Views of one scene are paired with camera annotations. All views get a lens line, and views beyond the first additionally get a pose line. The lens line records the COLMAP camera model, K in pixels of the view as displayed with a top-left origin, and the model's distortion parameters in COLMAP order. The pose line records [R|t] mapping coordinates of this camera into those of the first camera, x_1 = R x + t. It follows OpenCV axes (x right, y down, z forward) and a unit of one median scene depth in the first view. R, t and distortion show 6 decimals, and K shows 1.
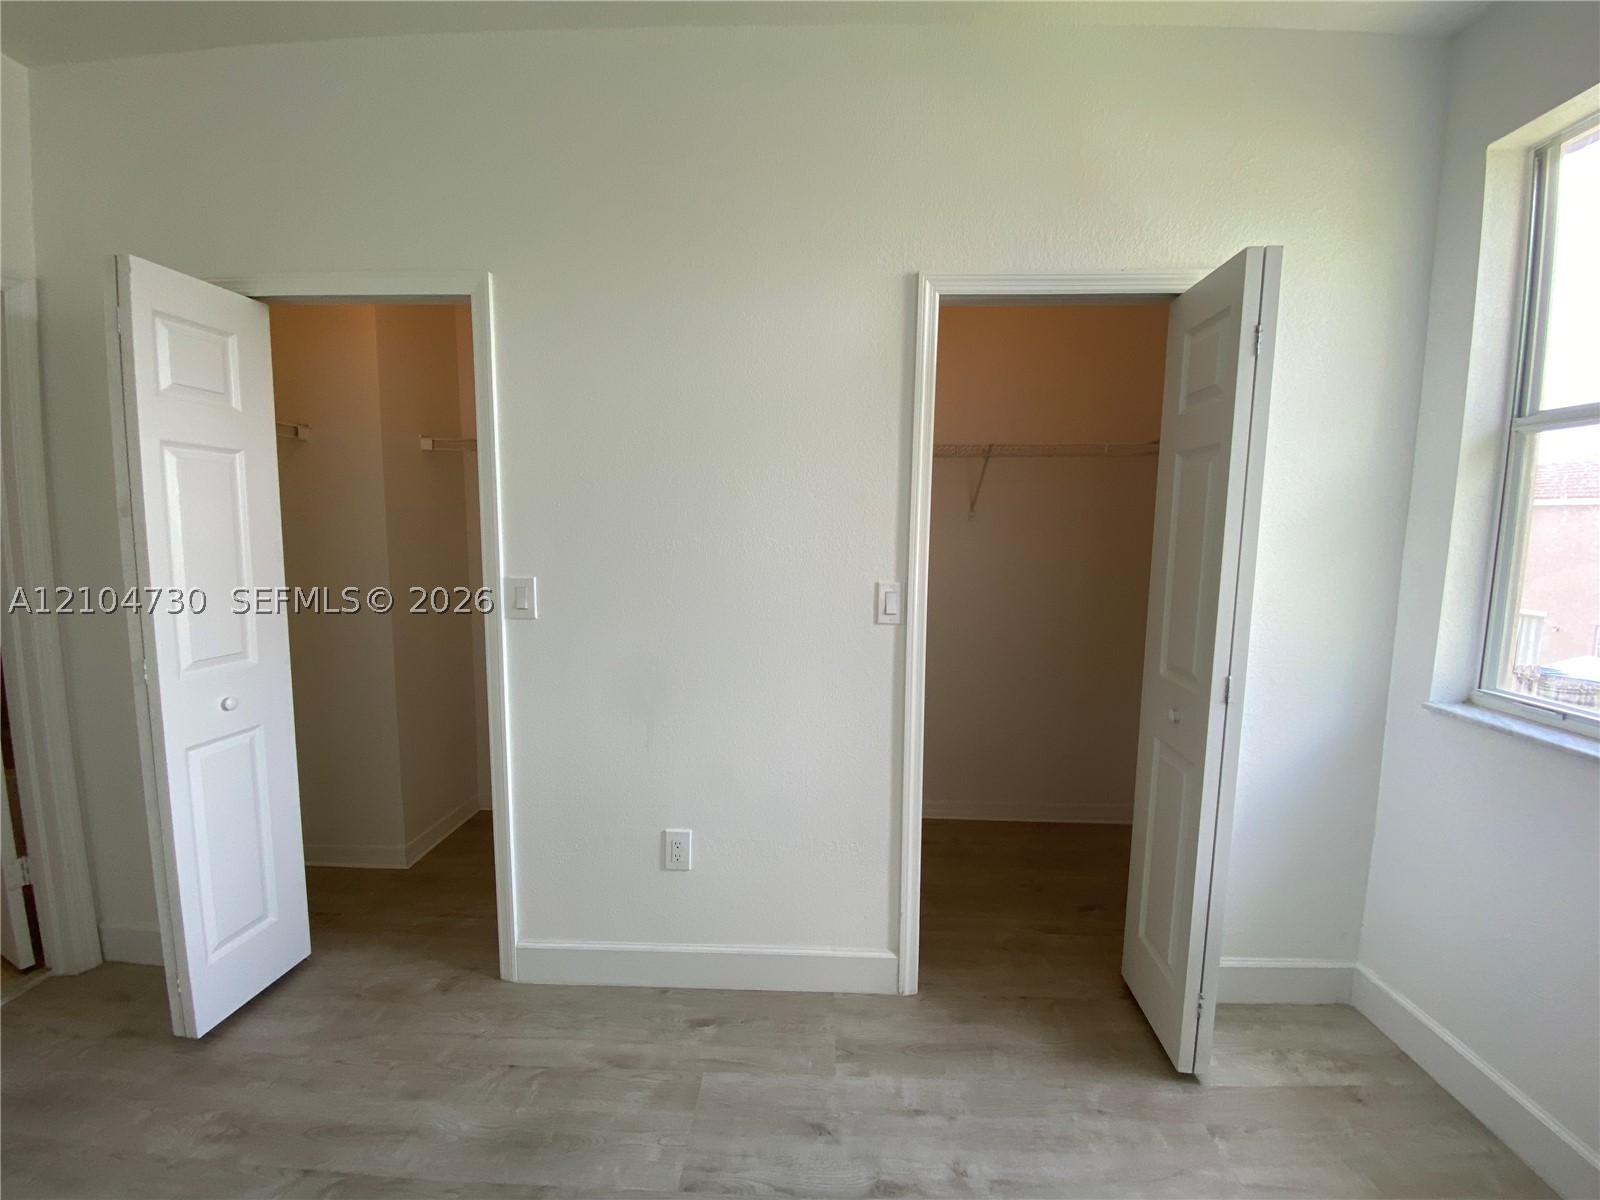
lens RADIAL K [[655.3, 0, 797.8], [0, 655.3, 597.9], [0, 0, 1]] dist [0.012123, -0.013346]
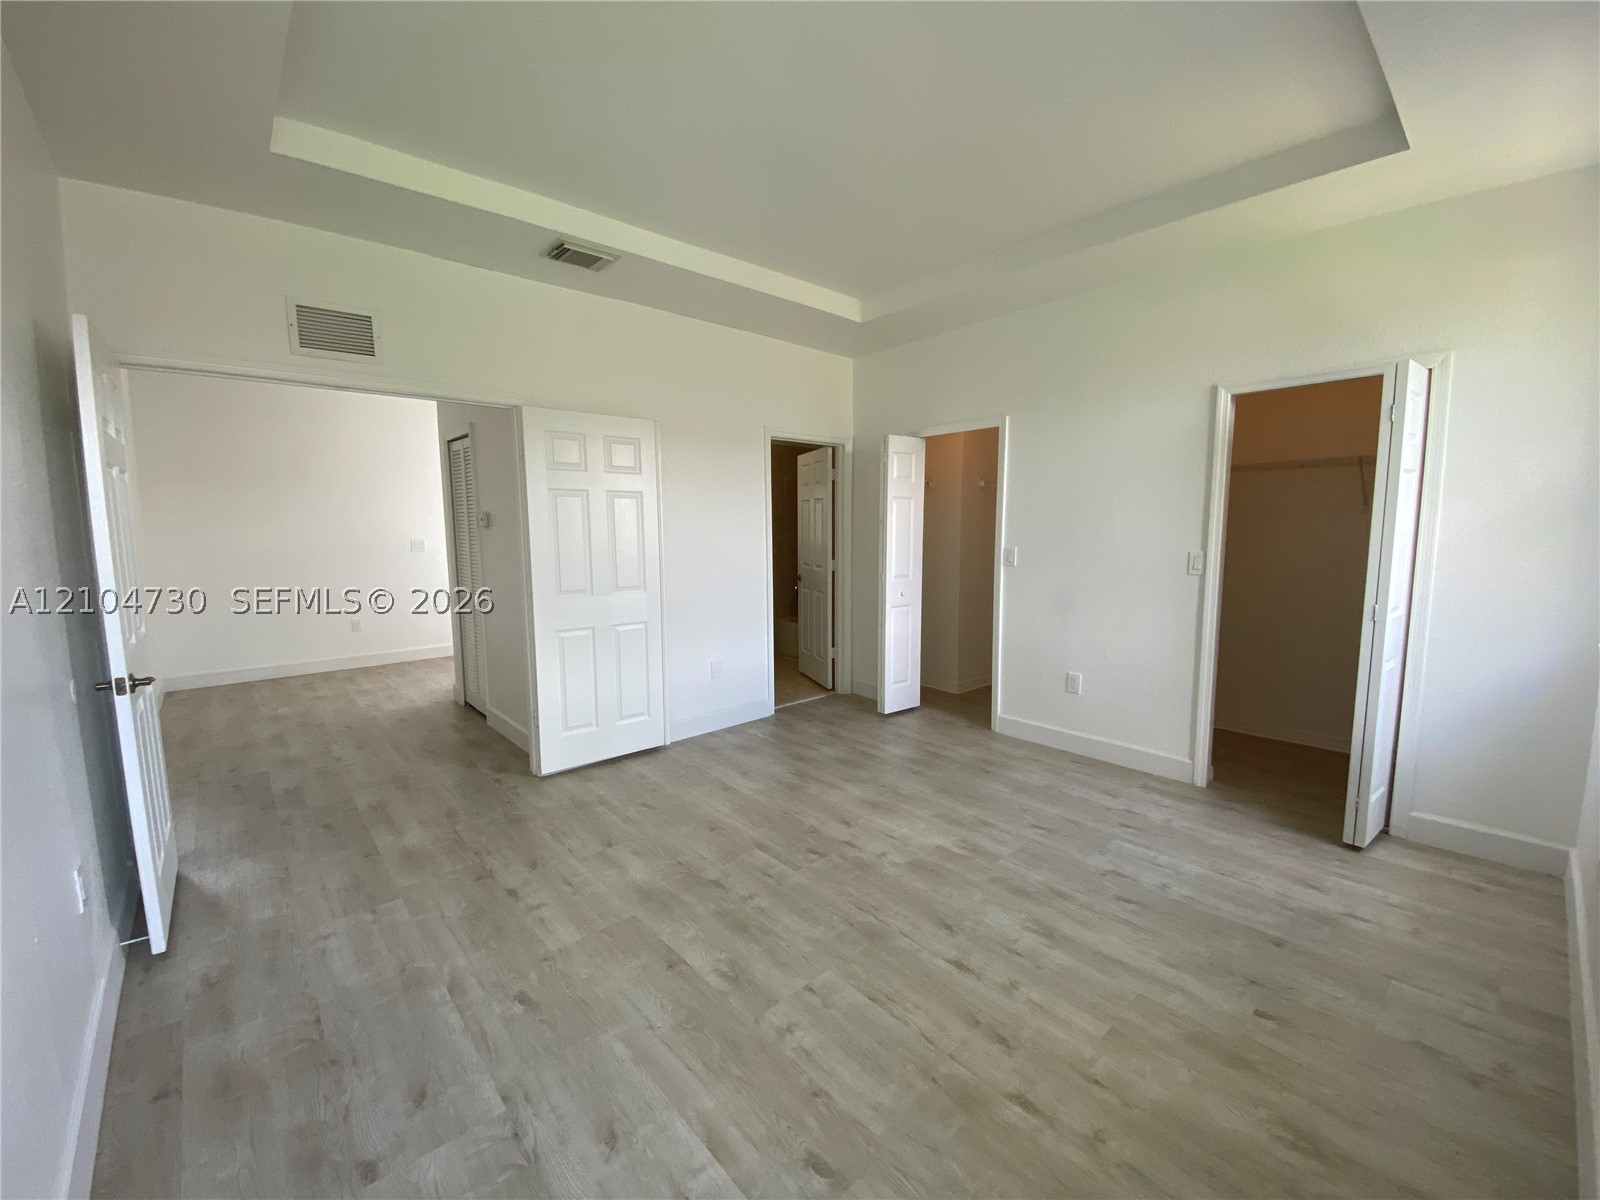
lens RADIAL K [[655.3, 0, 797.8], [0, 655.3, 597.9], [0, 0, 1]] dist [0.012123, -0.013346]
pose [[0.694945, 0.063775, -0.716229, 0.692242], [-0.065175, 0.997546, 0.025586, 0.130969], [0.716103, 0.028900, 0.697396, -1.085567]]
